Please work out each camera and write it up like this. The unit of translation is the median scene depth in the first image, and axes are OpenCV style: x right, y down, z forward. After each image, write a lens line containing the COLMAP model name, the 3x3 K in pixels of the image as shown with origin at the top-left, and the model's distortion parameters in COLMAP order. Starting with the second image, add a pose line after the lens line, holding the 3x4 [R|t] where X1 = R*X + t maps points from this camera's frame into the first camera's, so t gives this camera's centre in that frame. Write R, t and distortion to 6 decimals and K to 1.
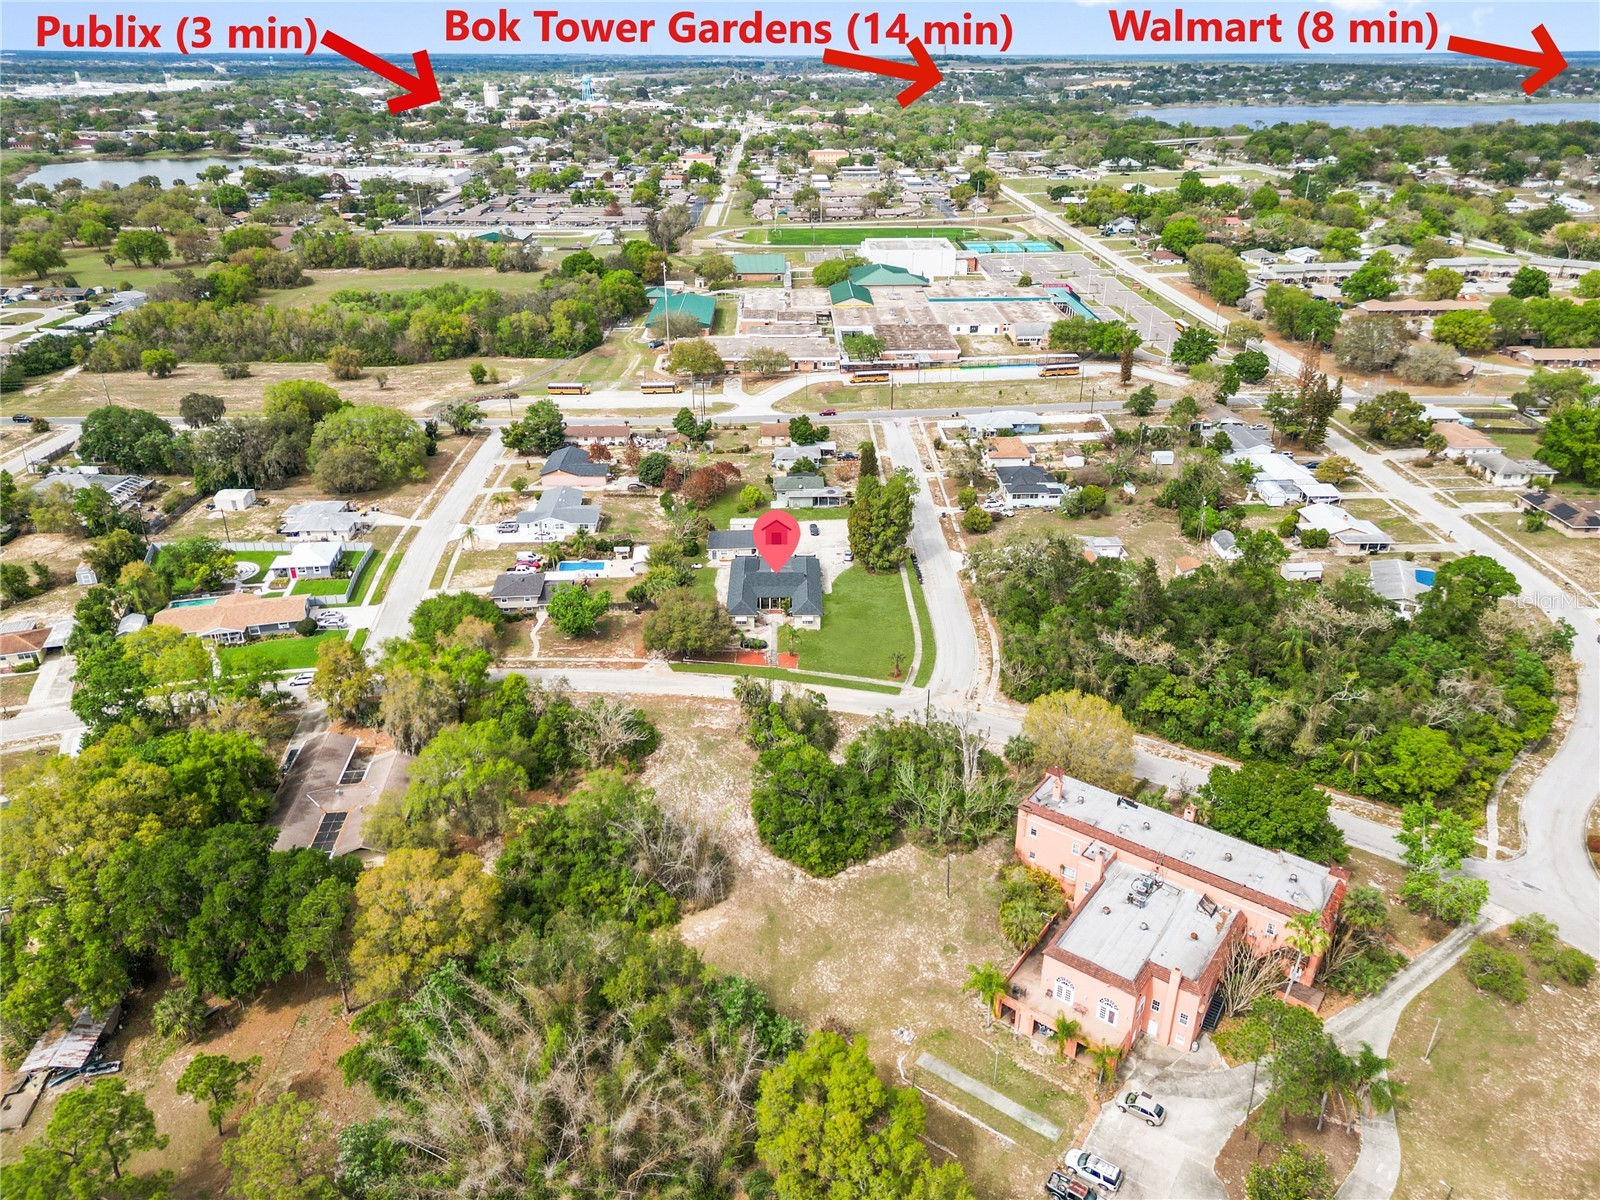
lens RADIAL K [[1123.0, 0, 798.7], [0, 1123.0, 591.6], [0, 0, 1]] dist [0.081433, -0.080806]
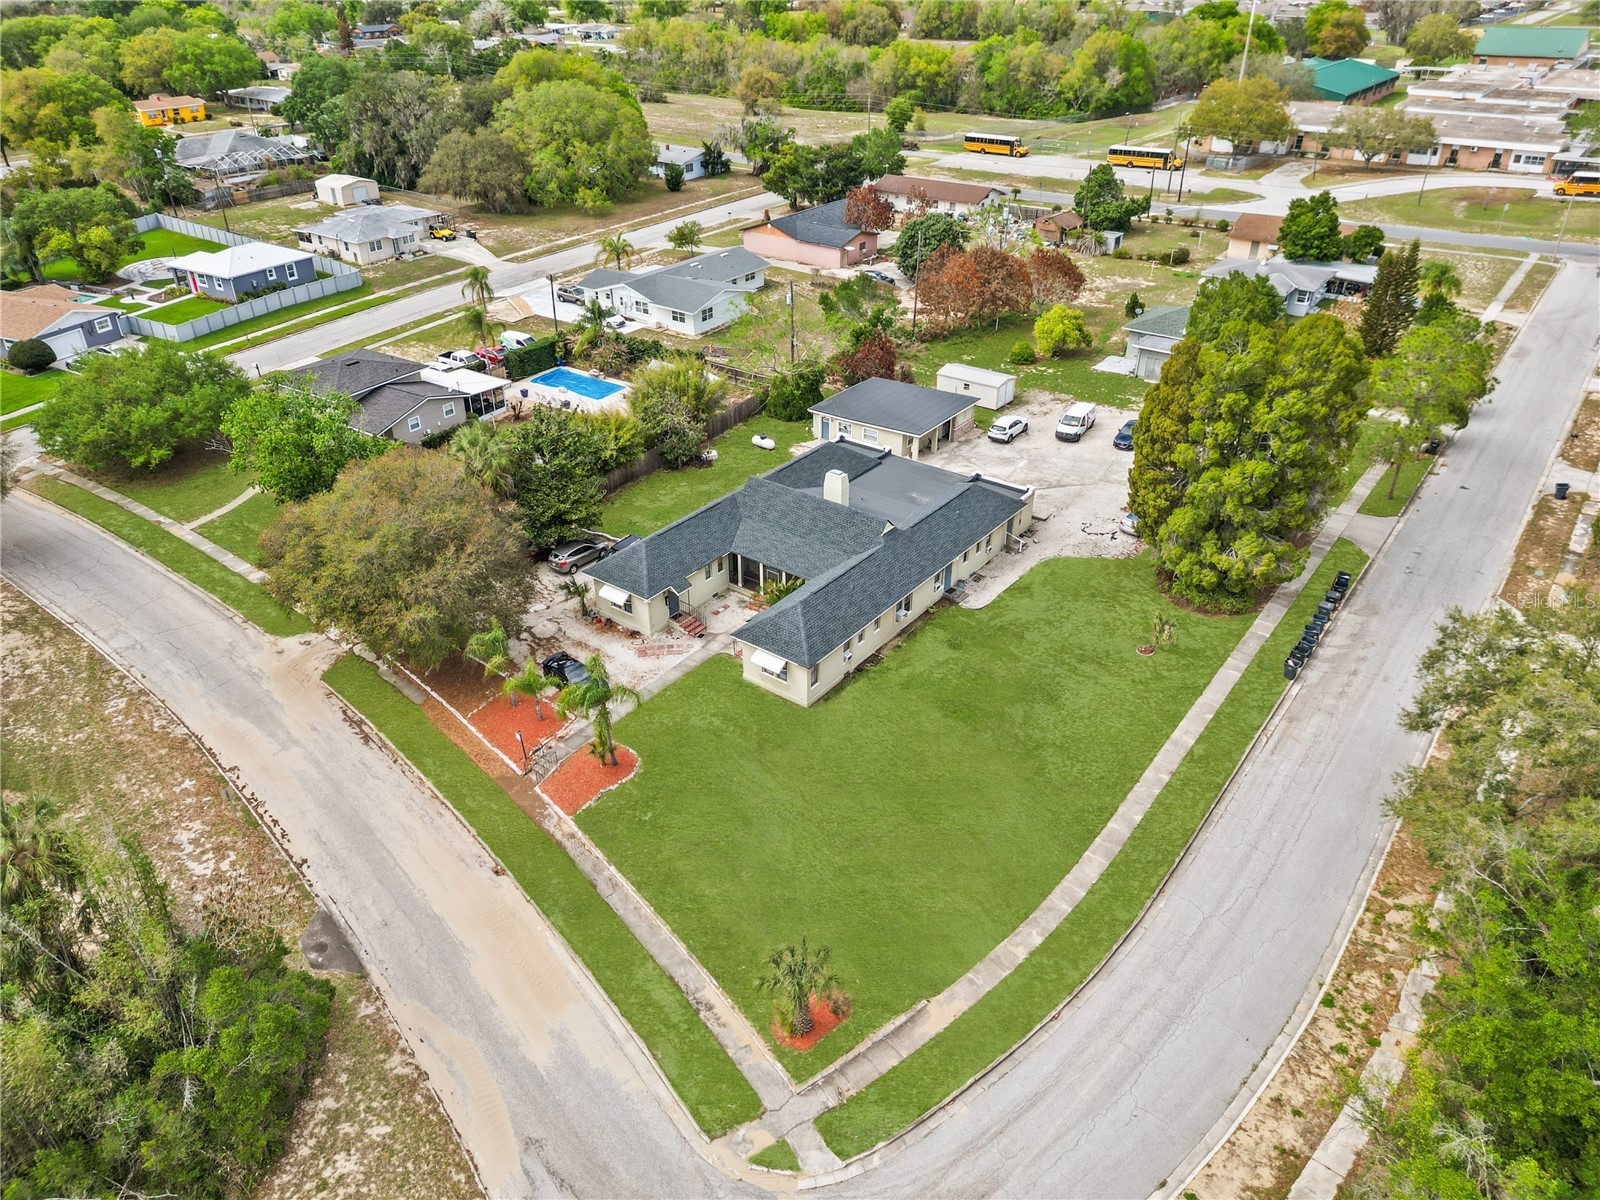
lens RADIAL K [[1123.0, 0, 798.7], [0, 1123.0, 591.6], [0, 0, 1]] dist [0.081433, -0.080806]
pose [[0.790796, 0.309395, -0.528125, 0.137476], [-0.261989, 0.950899, 0.164779, -0.037673], [0.553176, 0.008056, 0.833026, 0.608129]]
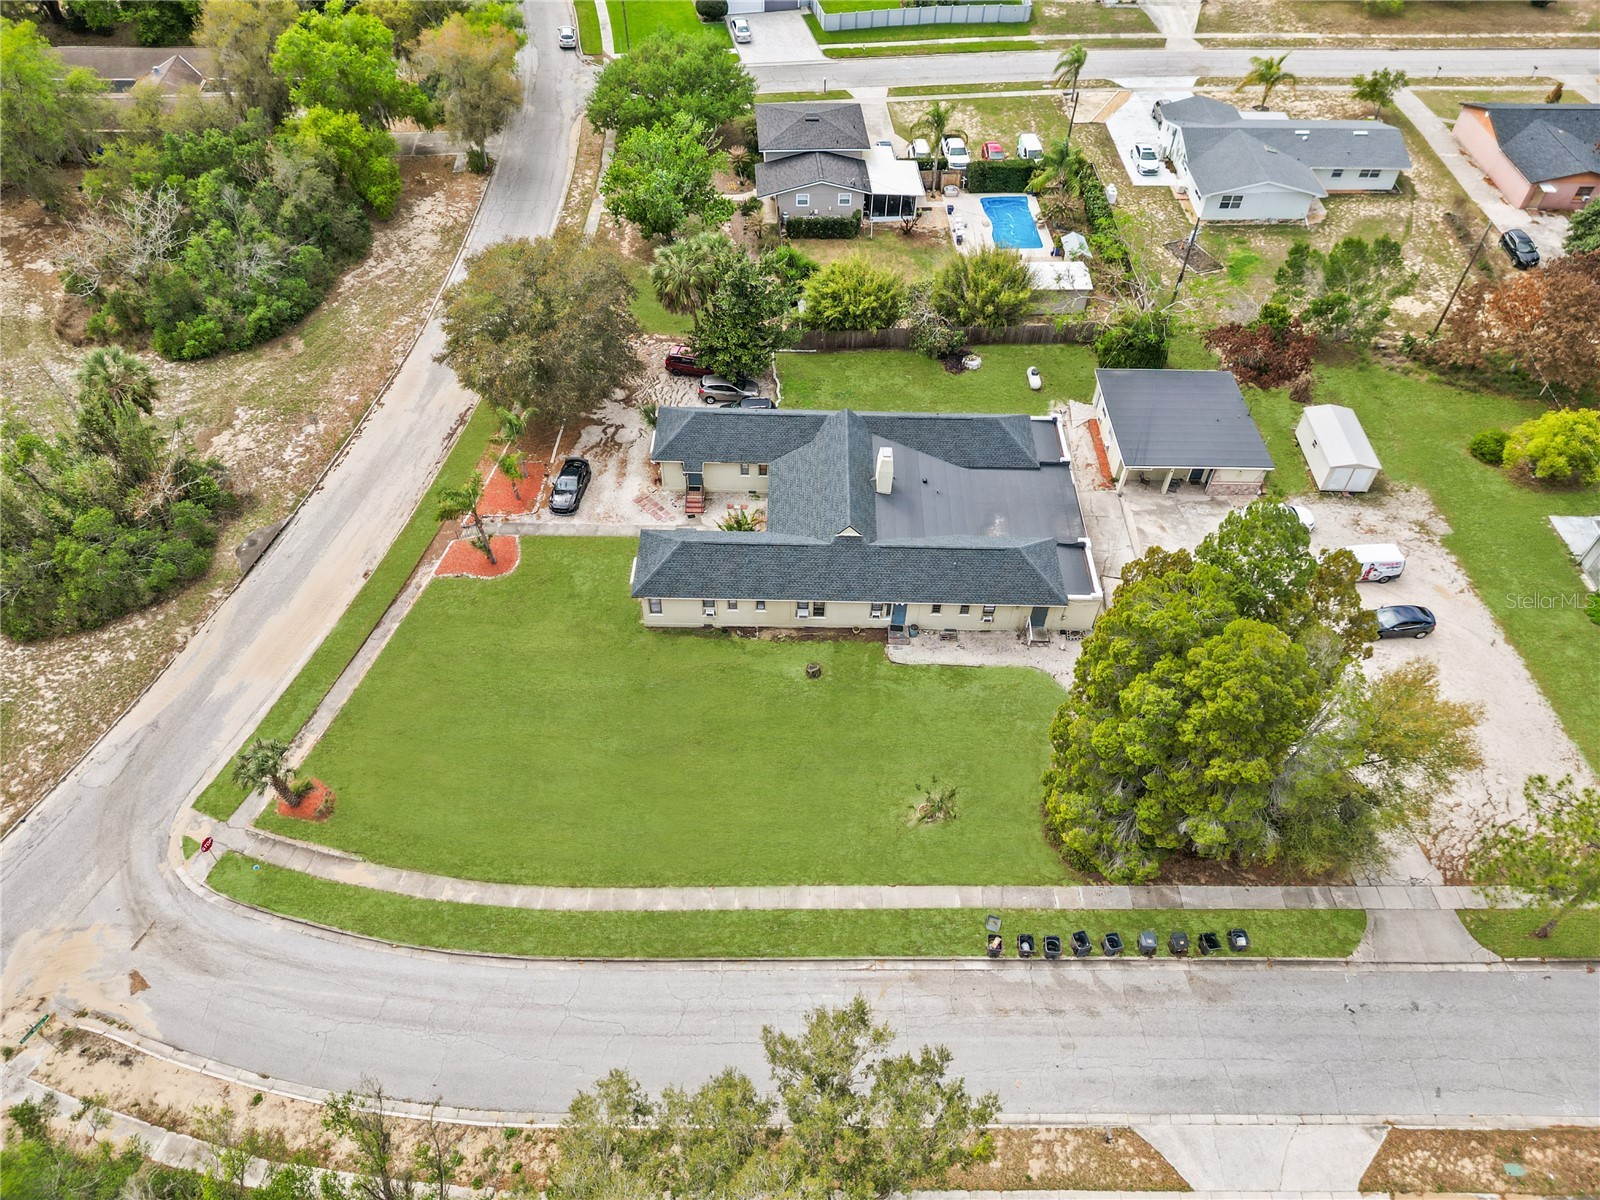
lens RADIAL K [[1114.3, 0, 799.5], [0, 1114.3, 603.0], [0, 0, 1]] dist [0.088134, -0.097237]
pose [[-0.015690, 0.739313, -0.673179, 0.189766], [-0.451196, 0.595581, 0.664609, -0.169224], [0.892287, 0.314163, 0.324231, 0.761420]]
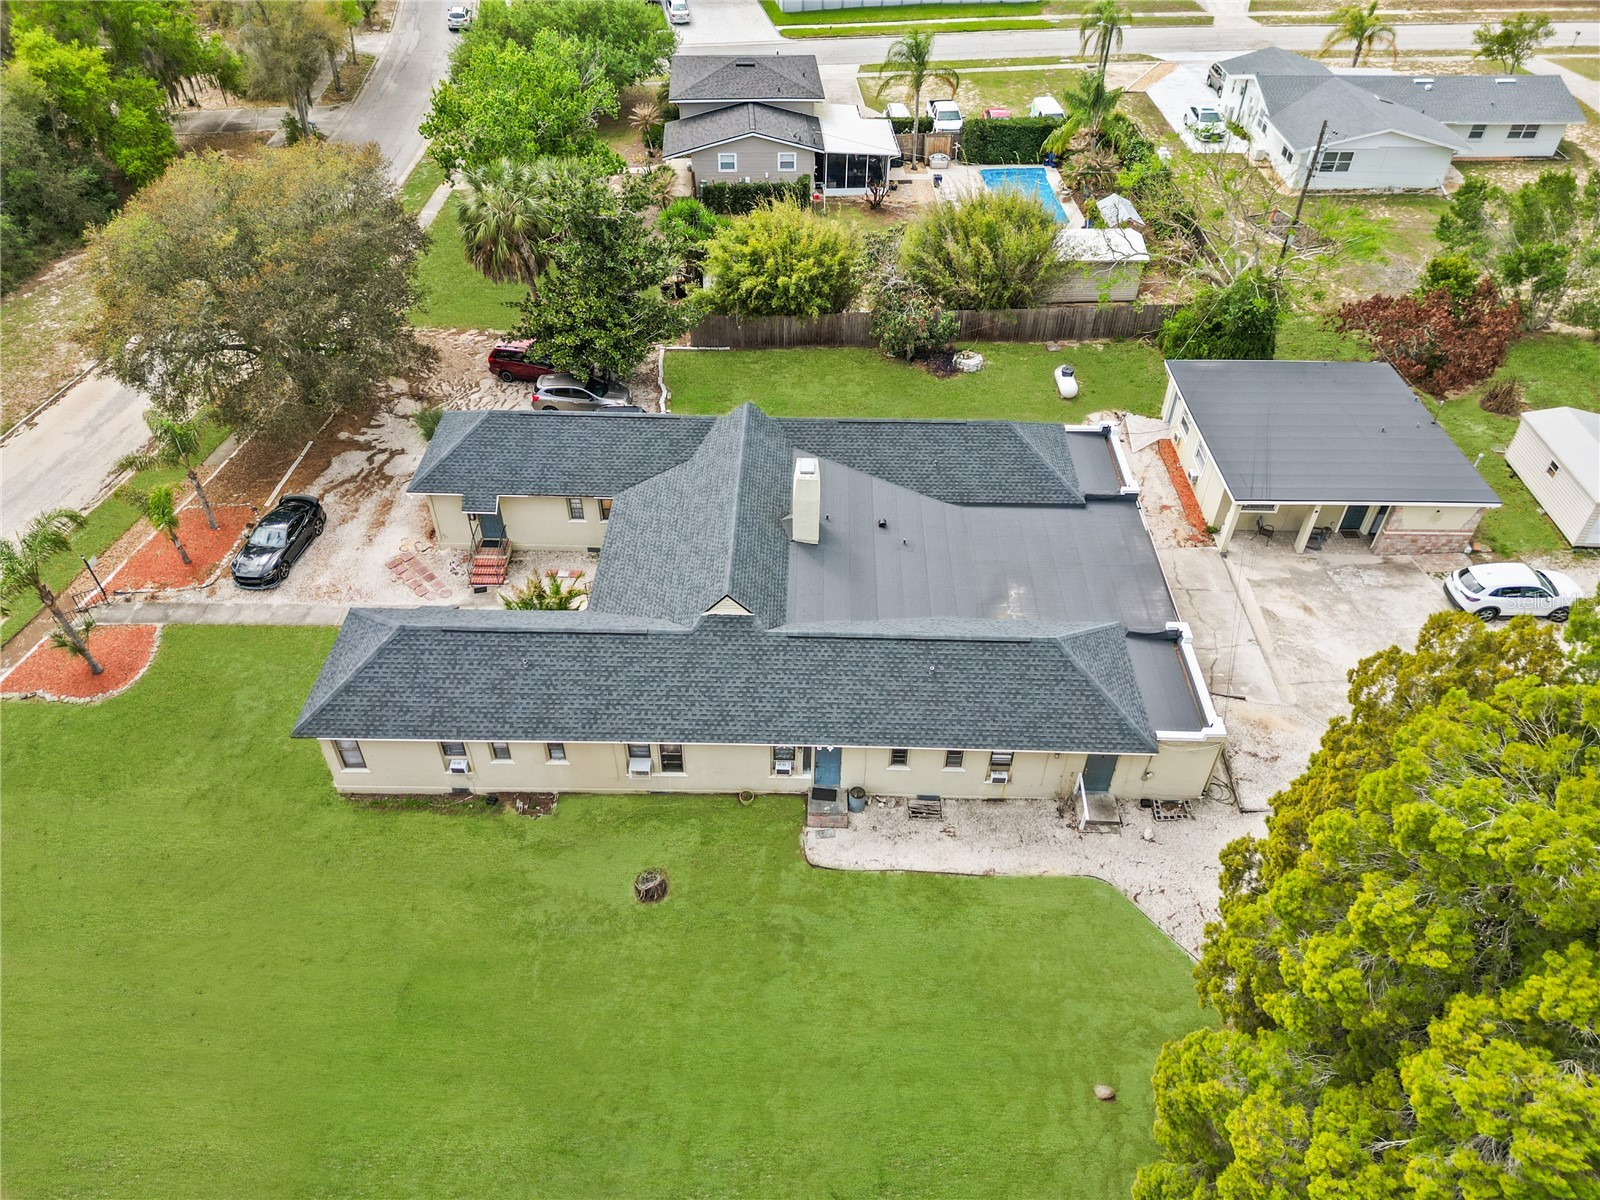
lens RADIAL K [[1123.0, 0, 798.7], [0, 1123.0, 591.6], [0, 0, 1]] dist [0.081433, -0.080806]
pose [[-0.025108, 0.656934, -0.753530, 0.103895], [-0.440457, 0.669392, 0.598258, -0.098558], [0.897423, 0.346919, 0.272544, 0.820385]]
